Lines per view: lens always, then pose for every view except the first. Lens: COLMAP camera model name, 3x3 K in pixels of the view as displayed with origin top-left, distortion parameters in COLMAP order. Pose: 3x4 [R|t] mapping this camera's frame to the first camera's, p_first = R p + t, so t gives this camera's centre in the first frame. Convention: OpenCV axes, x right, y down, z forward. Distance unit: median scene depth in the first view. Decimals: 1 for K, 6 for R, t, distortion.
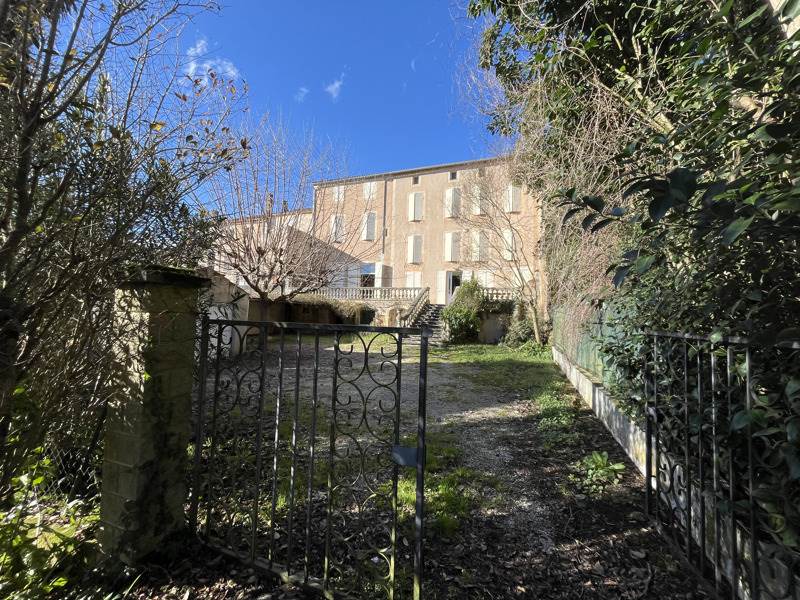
lens RADIAL K [[328.1, 0, 399.1], [0, 328.1, 300.6], [0, 0, 1]] dist [-0.004428, -0.000461]
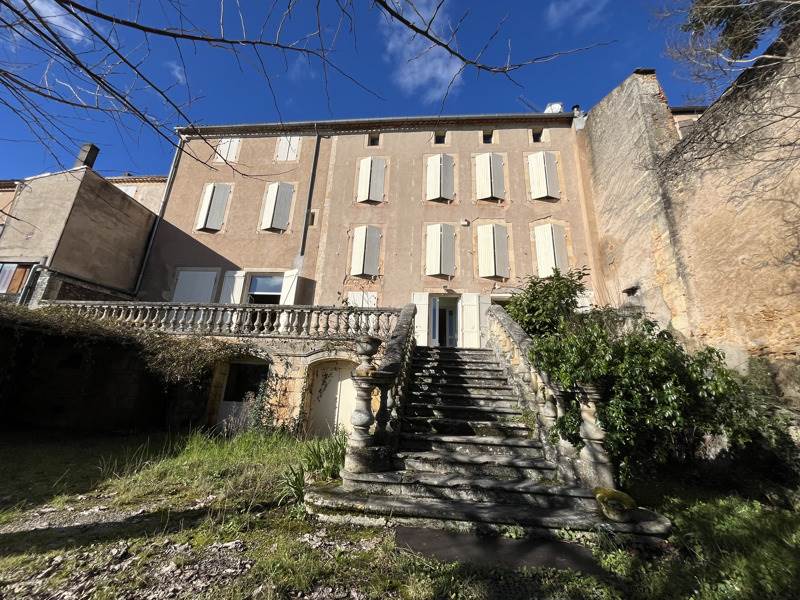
lens RADIAL K [[328.1, 0, 403.8], [0, 328.1, 301.3], [0, 0, 1]] dist [-0.004428, -0.000461]
pose [[0.962620, 0.086785, 0.256576, -0.021310], [-0.023633, 0.970578, -0.239625, 0.043196], [-0.269822, 0.224604, 0.936349, 0.518203]]
